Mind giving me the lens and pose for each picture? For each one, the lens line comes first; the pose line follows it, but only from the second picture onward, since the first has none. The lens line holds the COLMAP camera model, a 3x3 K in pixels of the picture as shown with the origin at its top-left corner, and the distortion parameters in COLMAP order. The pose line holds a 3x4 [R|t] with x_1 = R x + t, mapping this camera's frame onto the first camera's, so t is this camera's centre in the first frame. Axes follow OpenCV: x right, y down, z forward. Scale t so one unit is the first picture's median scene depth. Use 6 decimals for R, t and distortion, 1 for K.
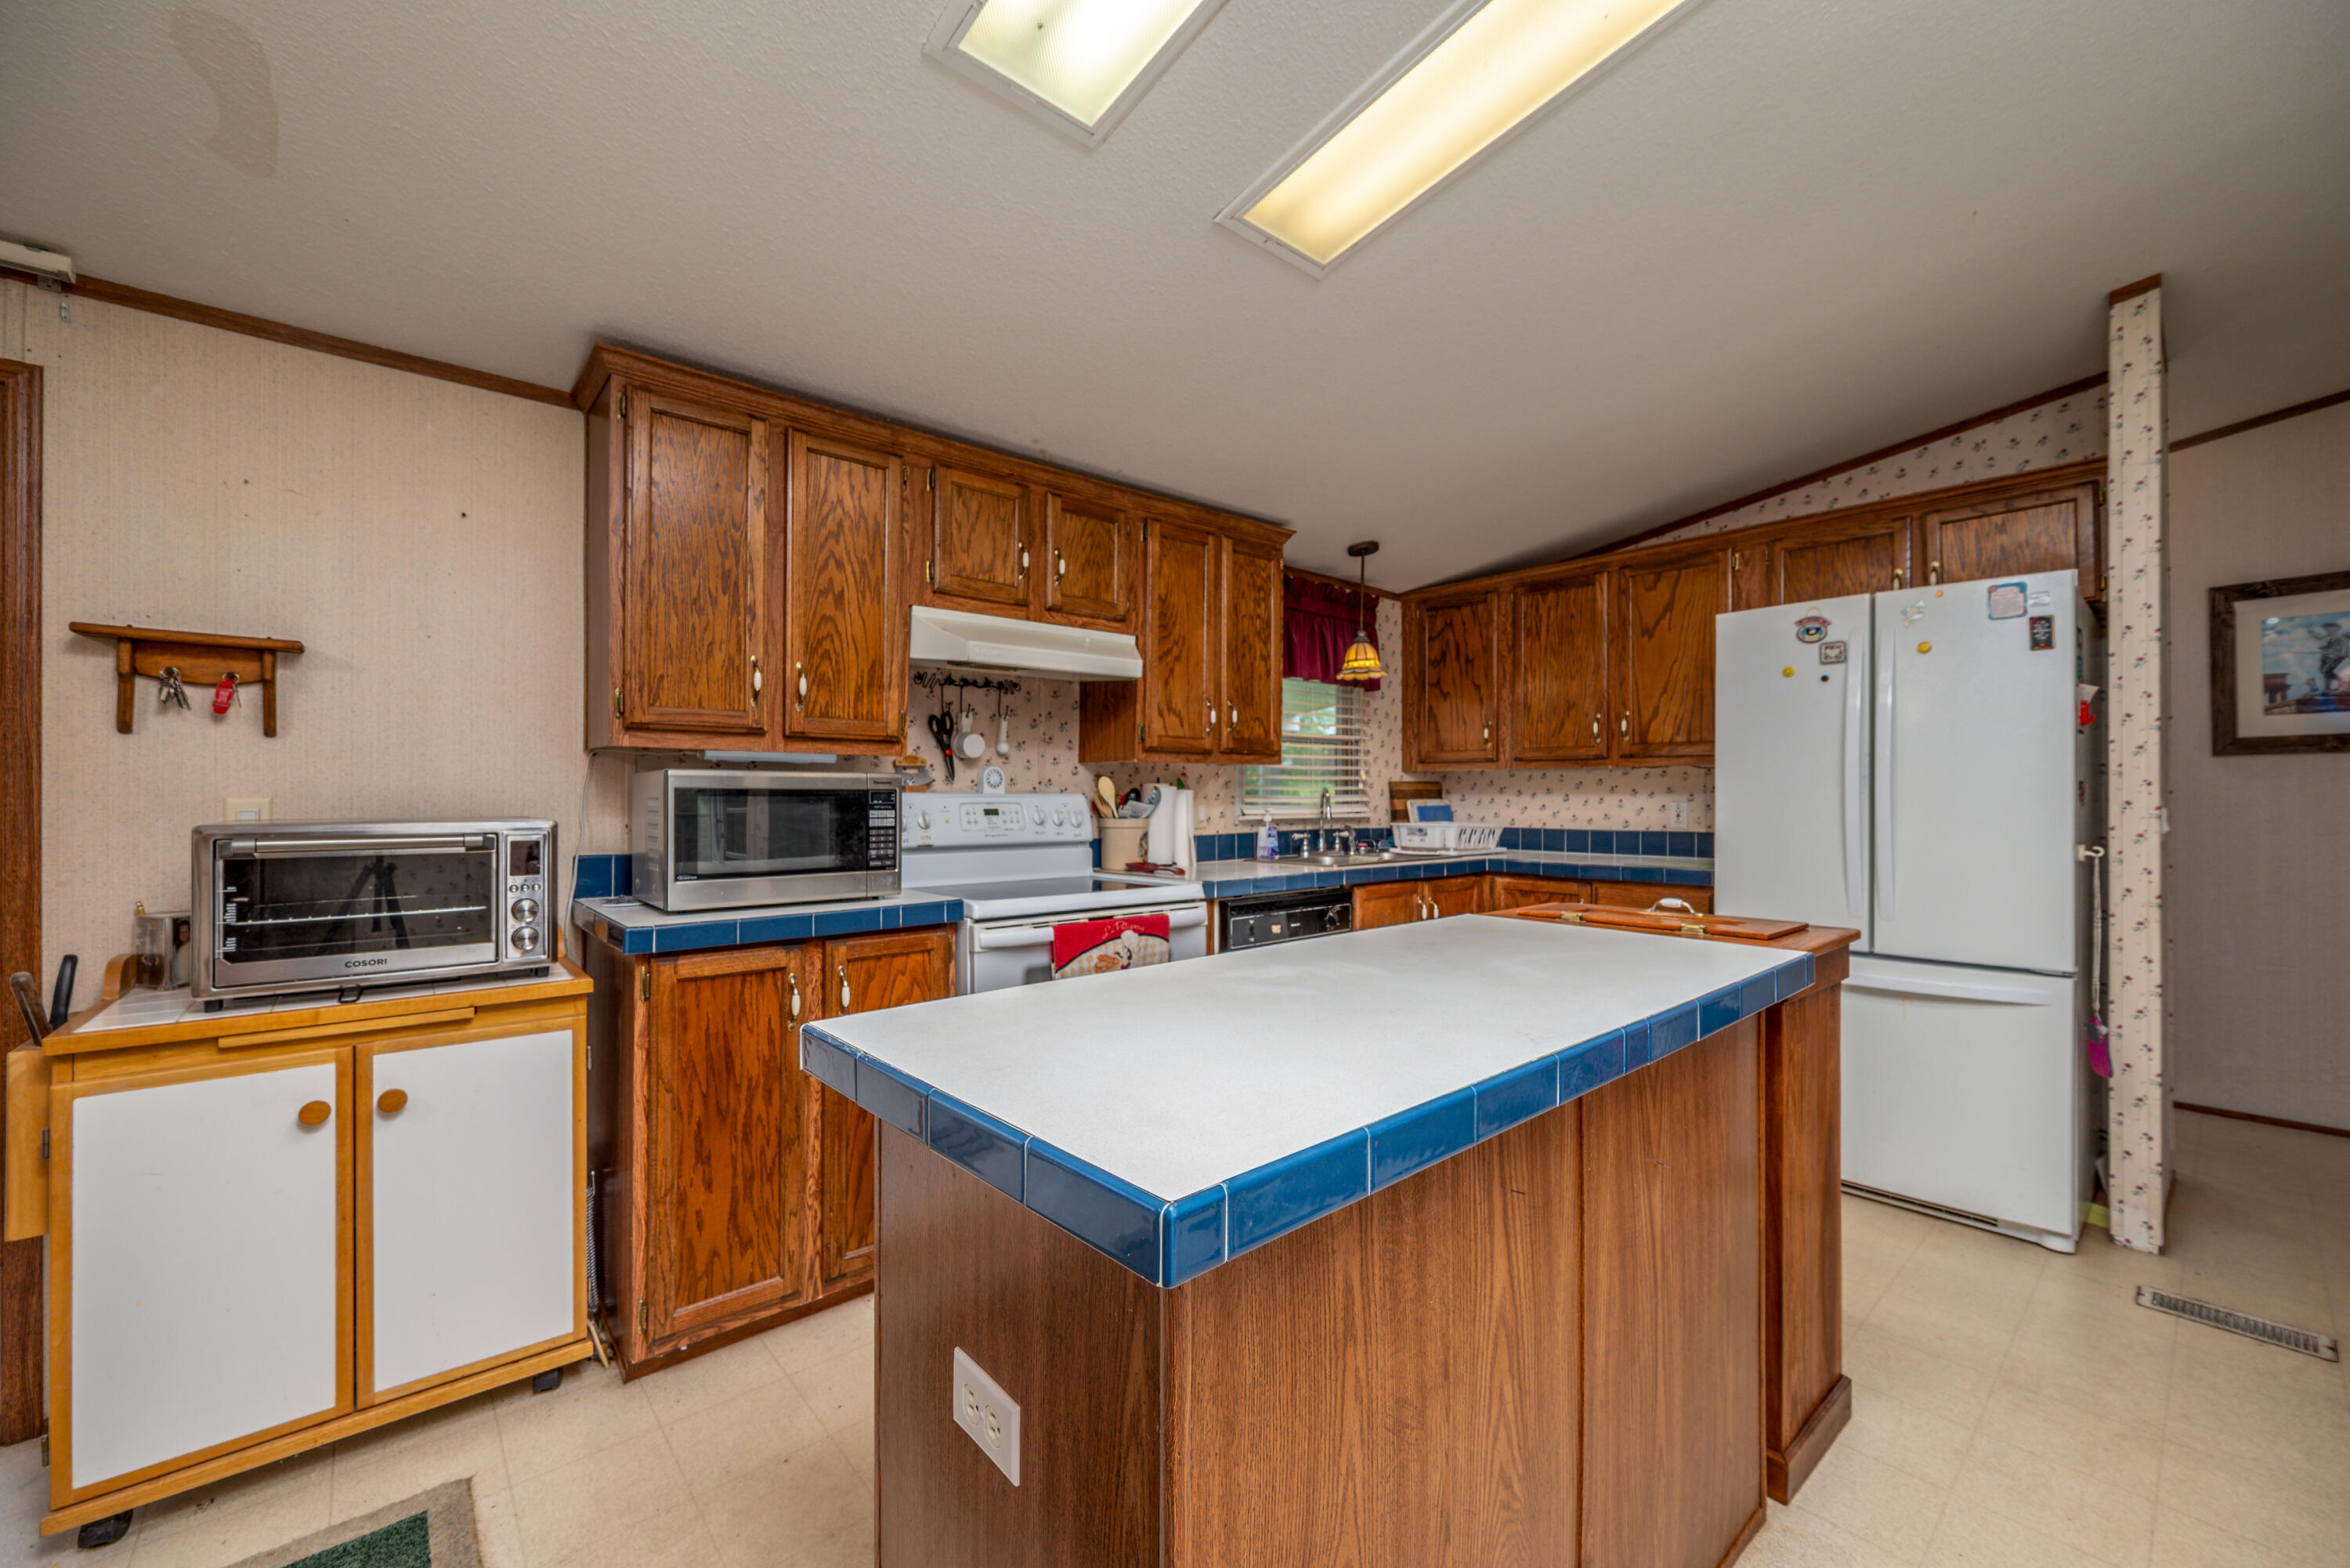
lens RADIAL K [[923.6, 0, 1177.3], [0, 923.6, 794.2], [0, 0, 1]] dist [-0.000202, -0.000299]
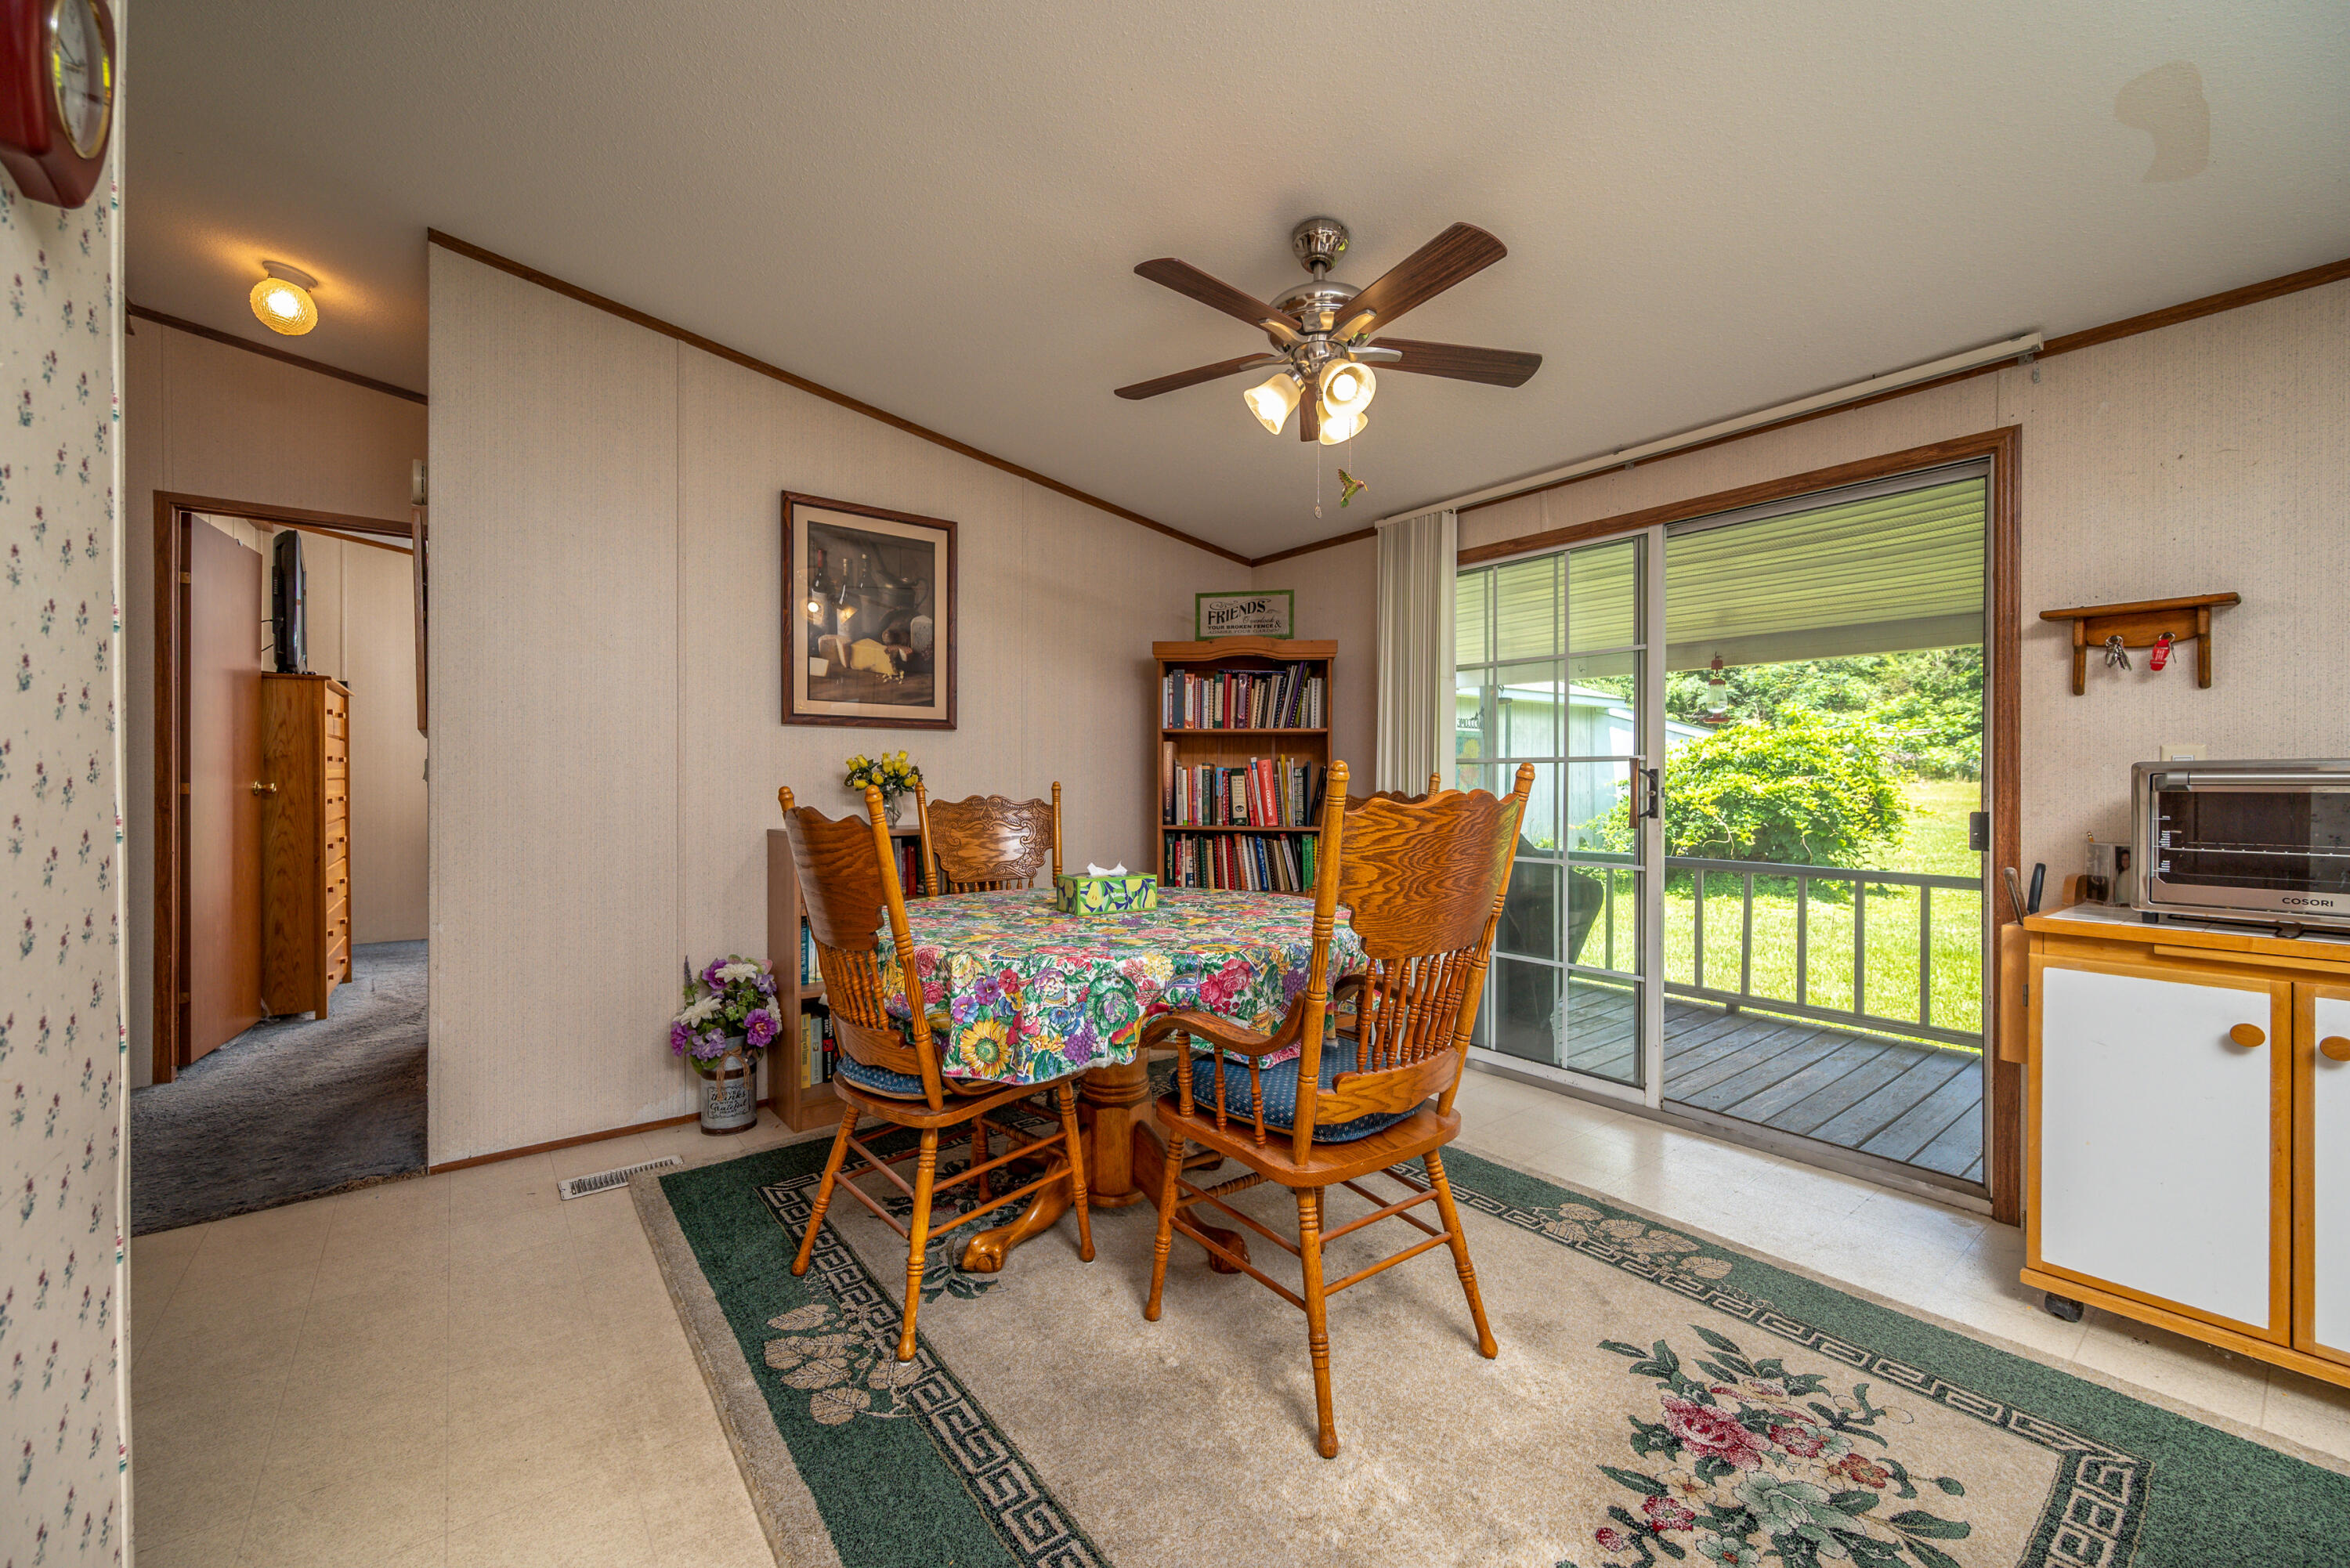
lens RADIAL K [[923.6, 0, 1176.9], [0, 923.6, 784.3], [0, 0, 1]] dist [-0.000202, -0.000299]
pose [[-0.046954, -0.000959, -0.998897, 0.109721], [-0.003953, 0.999992, -0.000775, 0.043630], [0.998889, 0.003912, -0.046957, -0.106880]]
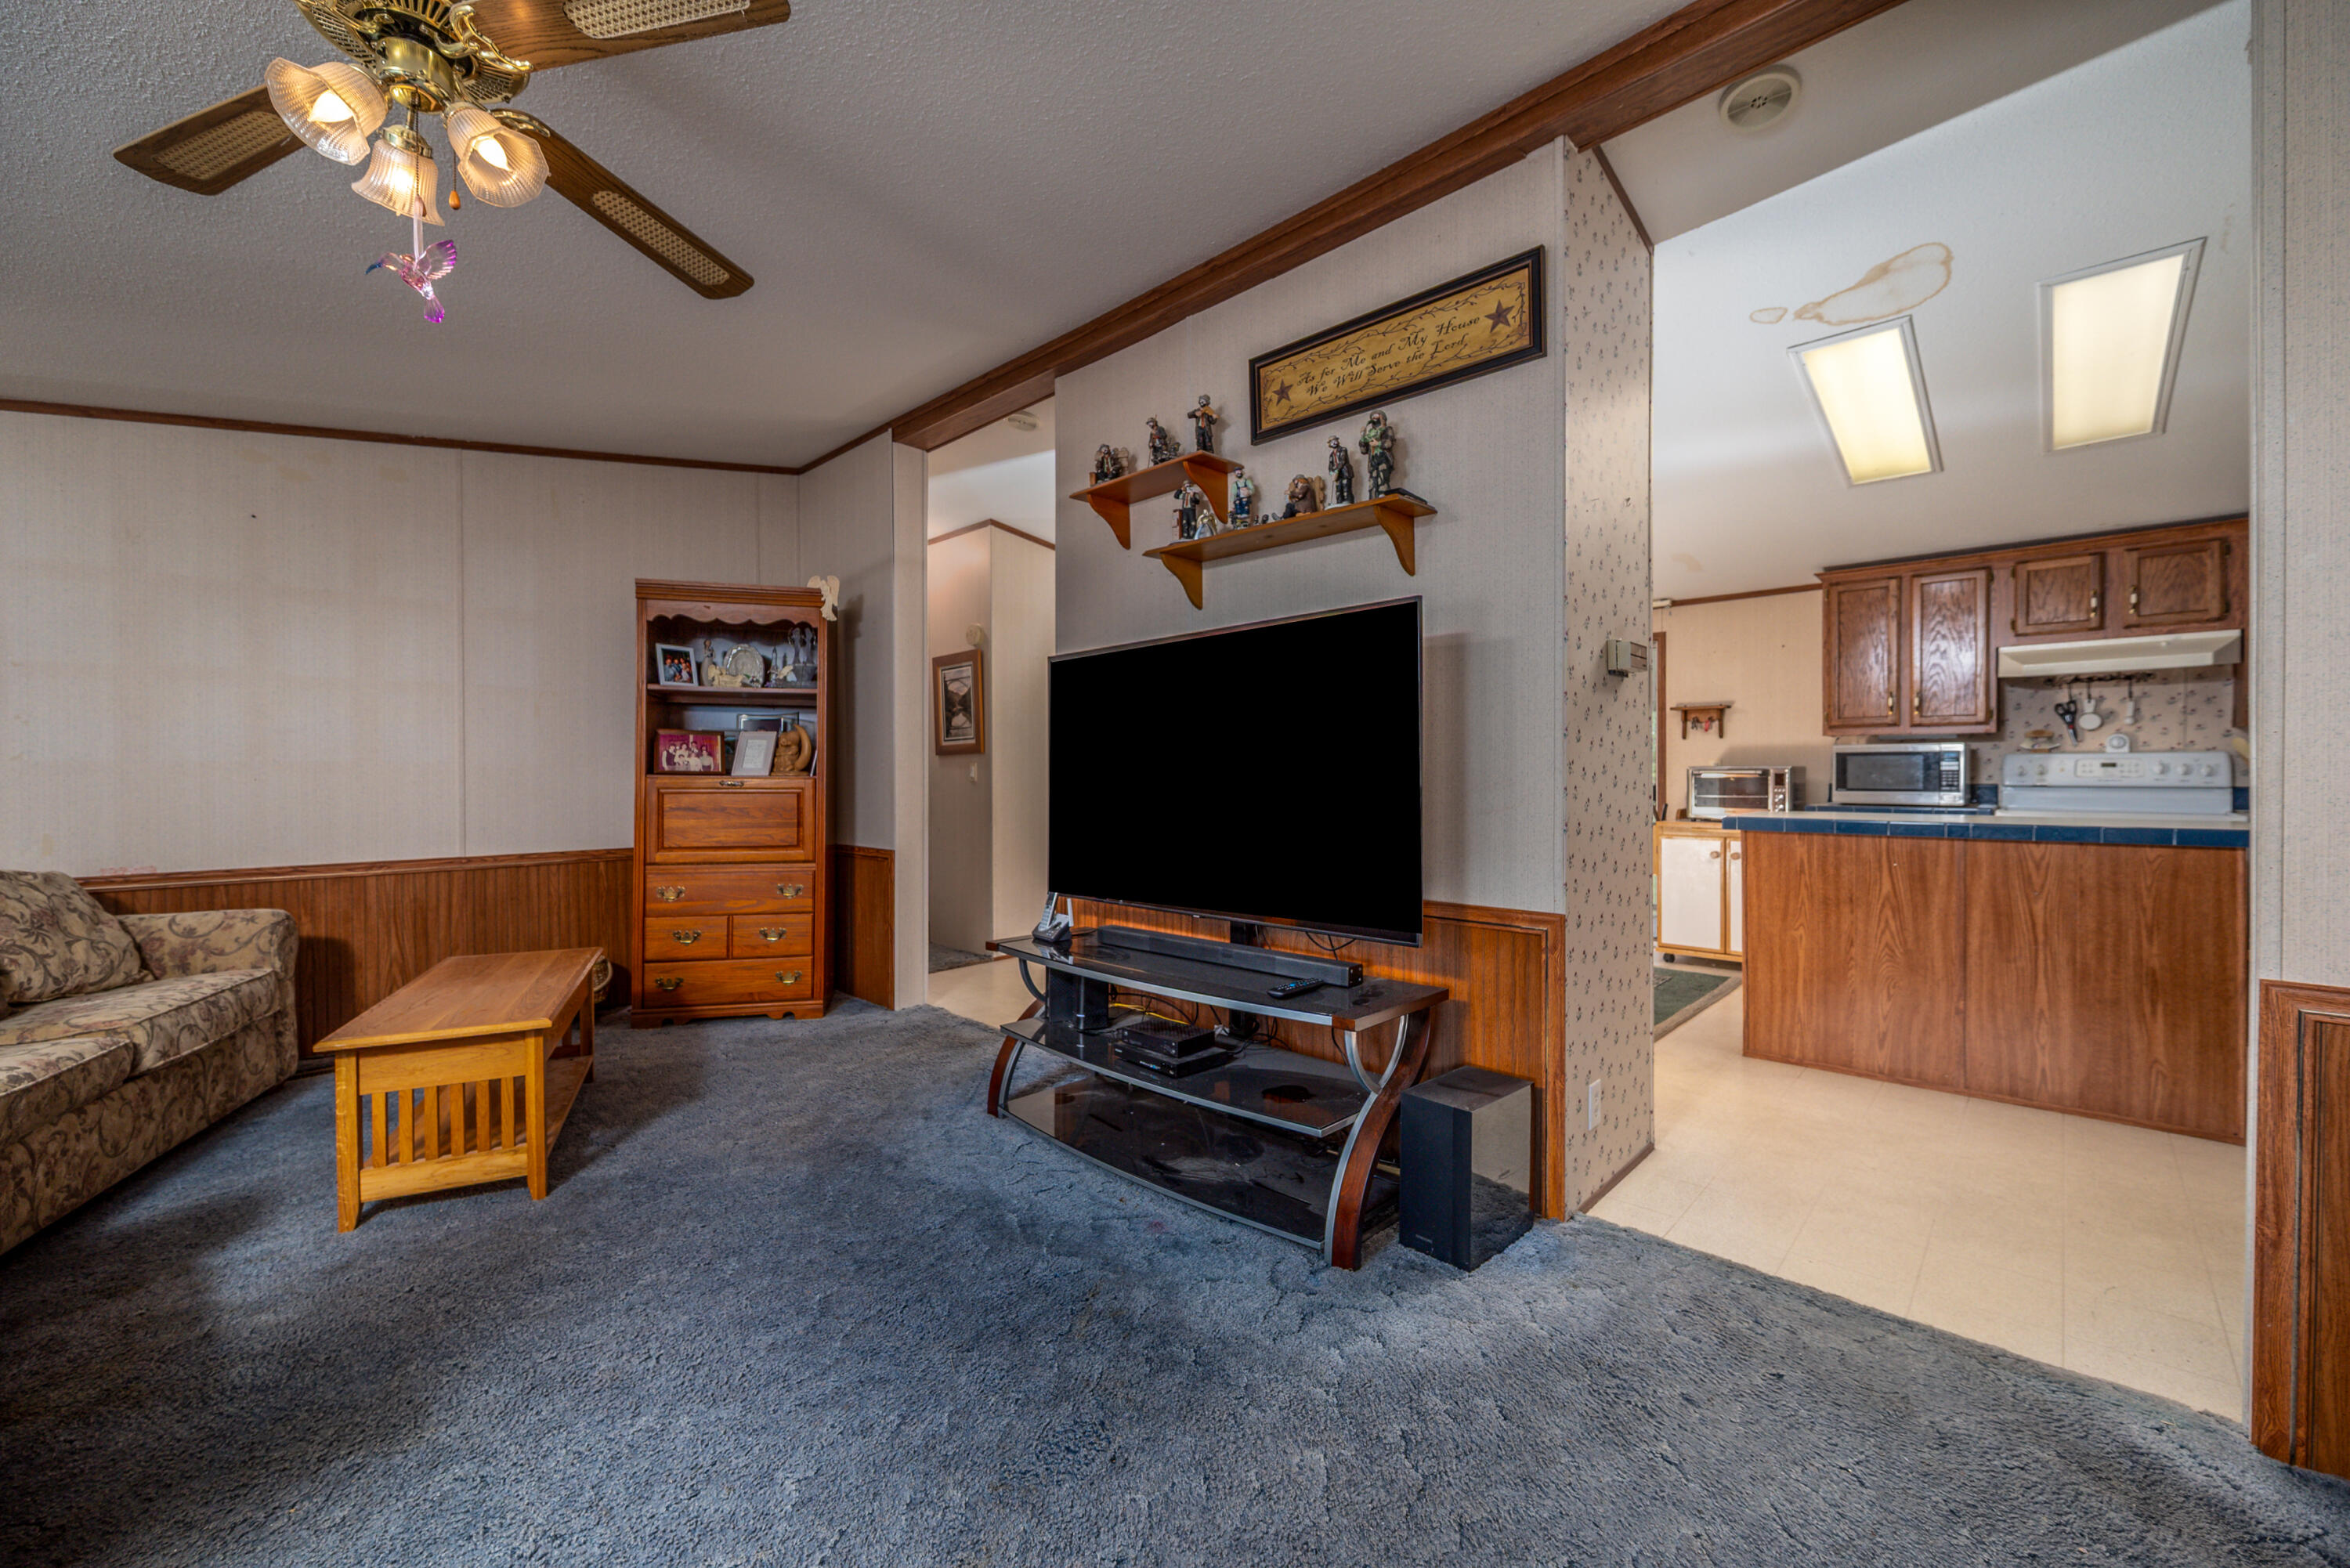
lens RADIAL K [[923.6, 0, 1182.9], [0, 923.6, 778.4], [0, 0, 1]] dist [-0.000202, -0.000299]
pose [[0.090118, 0.003570, -0.995925, 1.408551], [0.000192, 0.999993, 0.003602, 0.043727], [0.995931, -0.000516, 0.090117, -0.760774]]
